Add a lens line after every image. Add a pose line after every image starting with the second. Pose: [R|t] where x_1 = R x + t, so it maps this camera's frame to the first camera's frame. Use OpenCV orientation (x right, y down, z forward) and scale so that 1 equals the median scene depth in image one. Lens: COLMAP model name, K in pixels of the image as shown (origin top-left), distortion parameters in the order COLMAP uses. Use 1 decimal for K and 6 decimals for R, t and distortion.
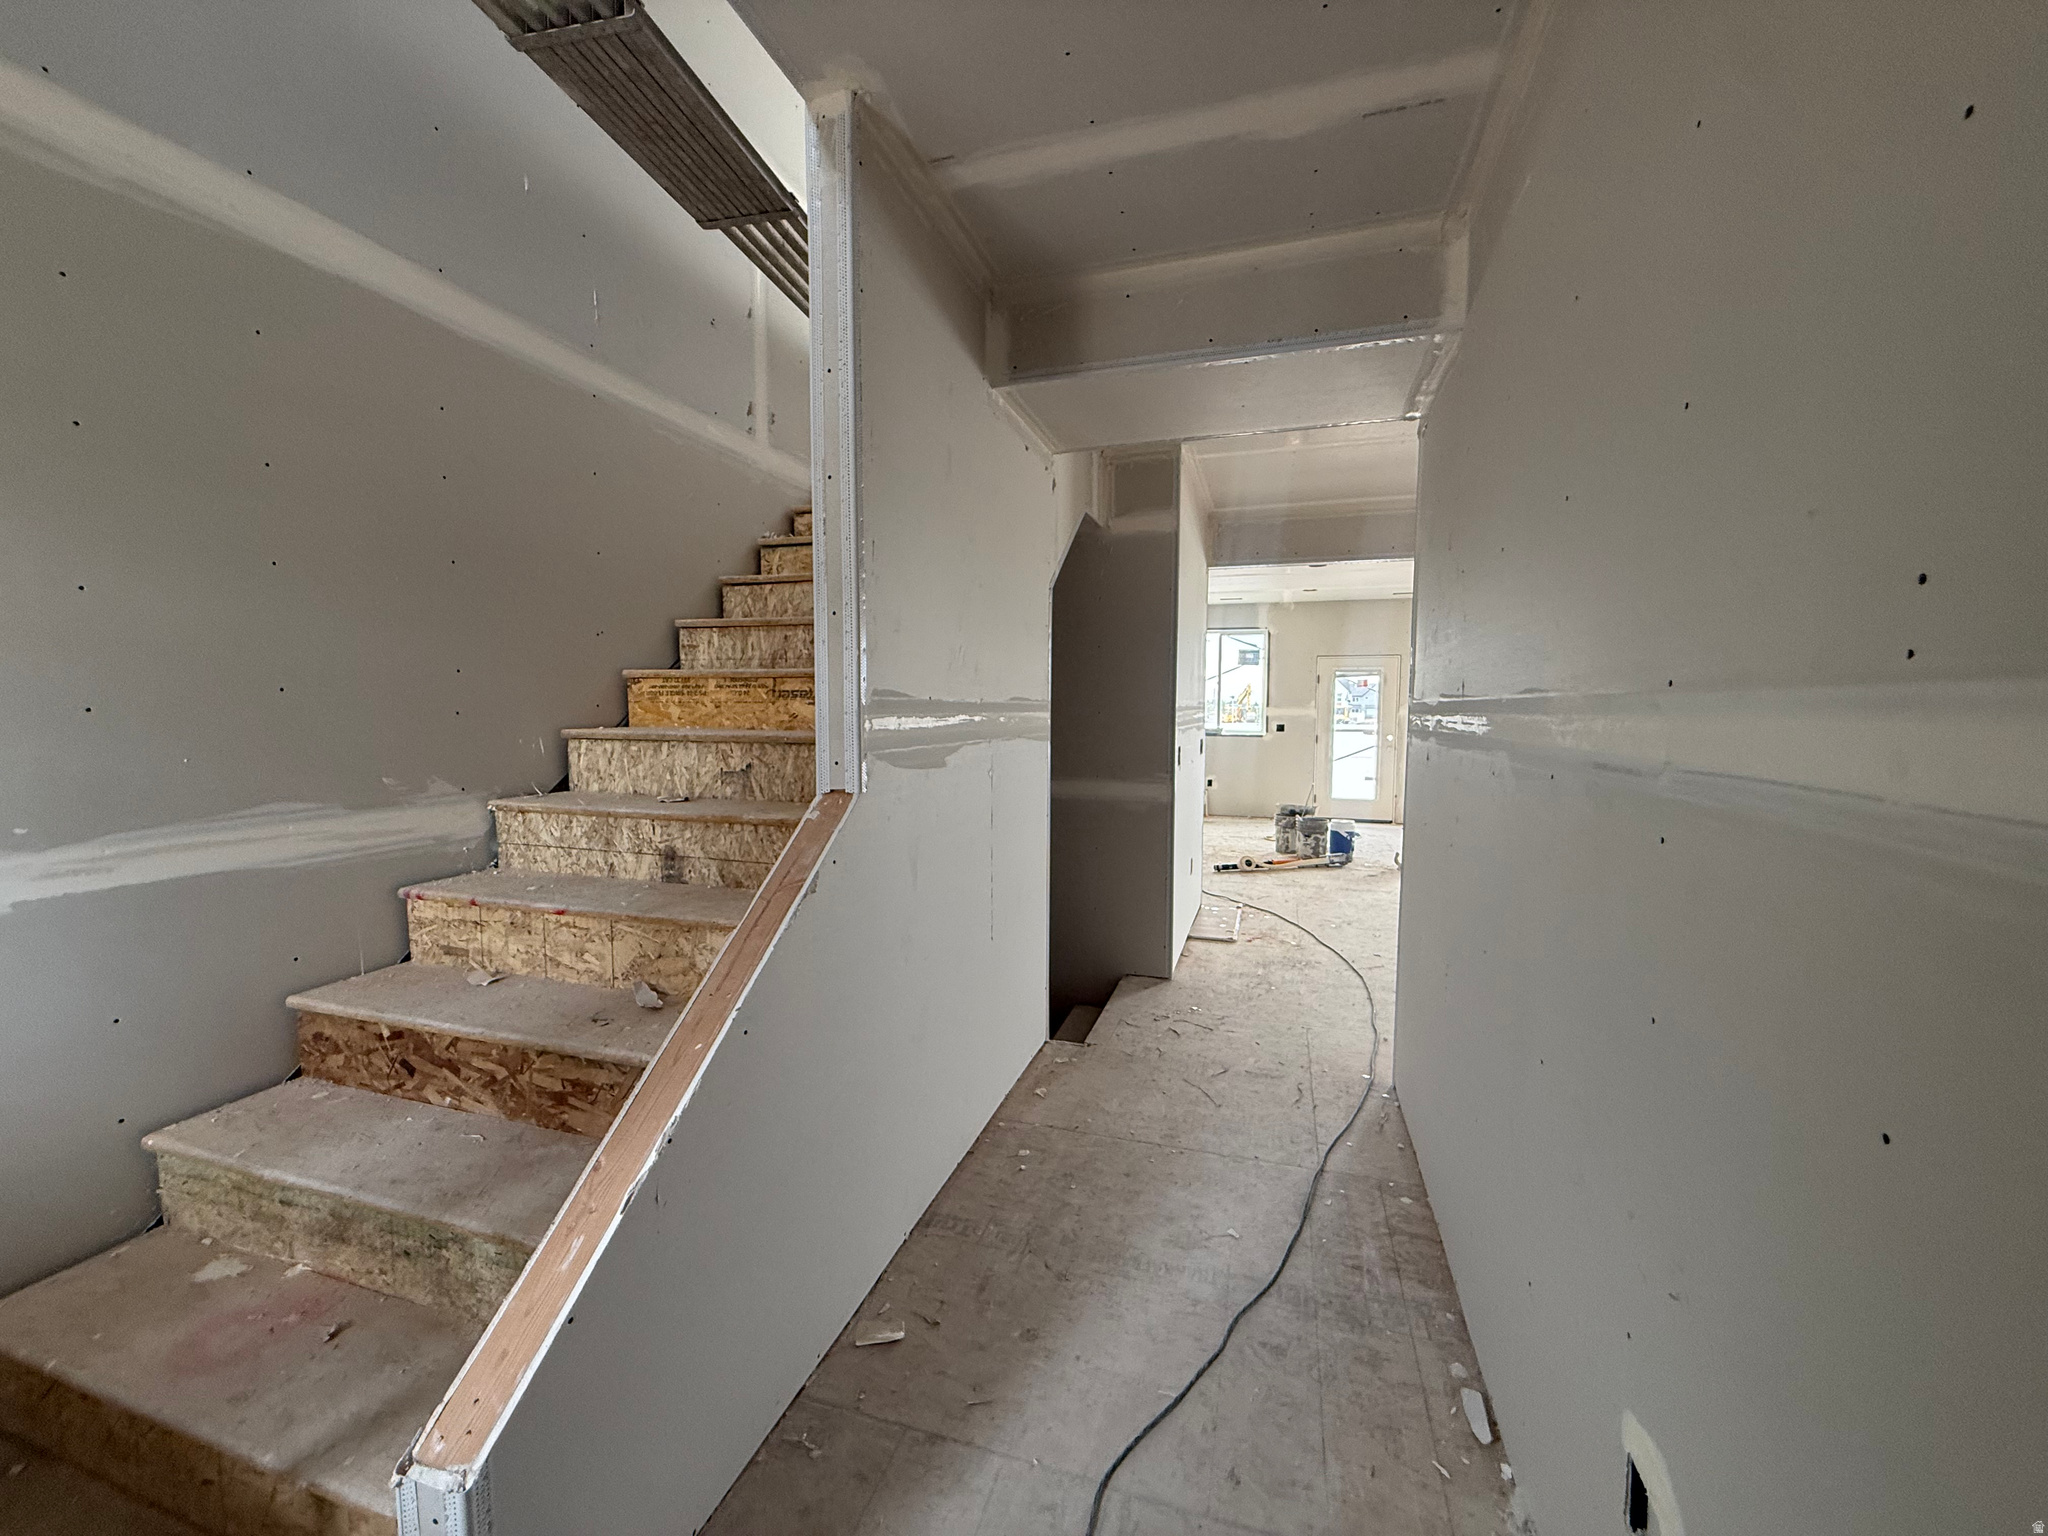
lens RADIAL K [[822.2, 0, 1024.0], [0, 822.2, 768.0], [0, 0, 1]] dist [-0.002855, -0.000457]
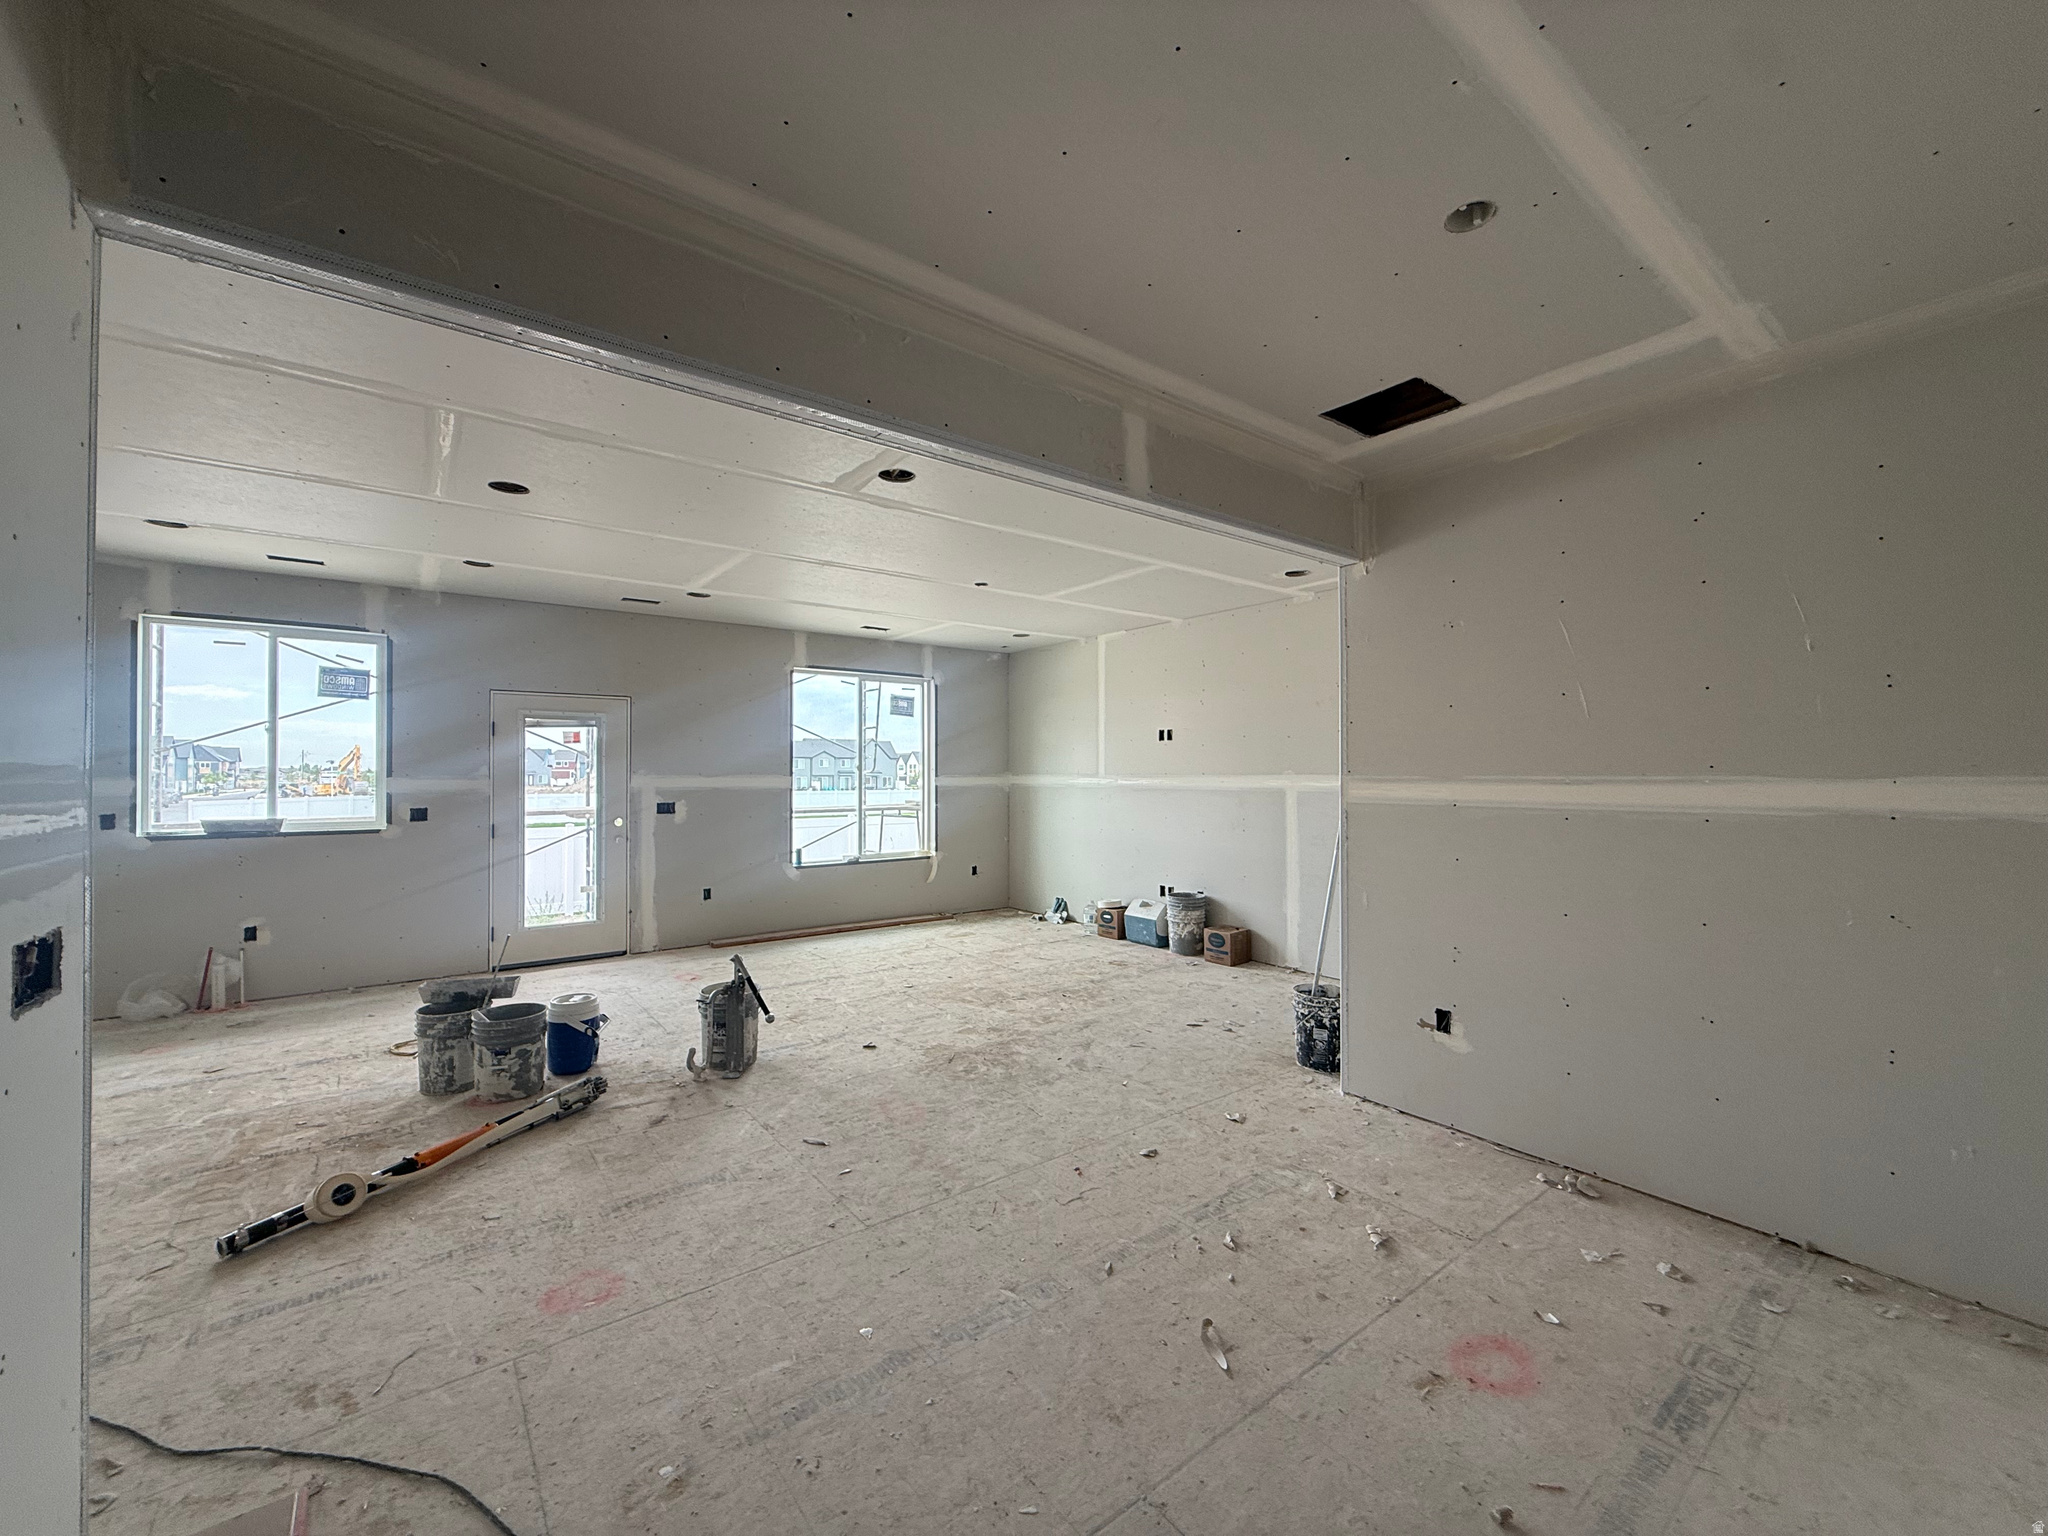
lens RADIAL K [[822.2, 0, 1024.0], [0, 822.2, 768.0], [0, 0, 1]] dist [-0.002855, -0.000457]
pose [[0.583288, 0.001435, 0.812264, 0.125228], [0.063873, 0.996821, -0.047628, -0.033865], [-0.809750, 0.079663, 0.581342, 0.428865]]
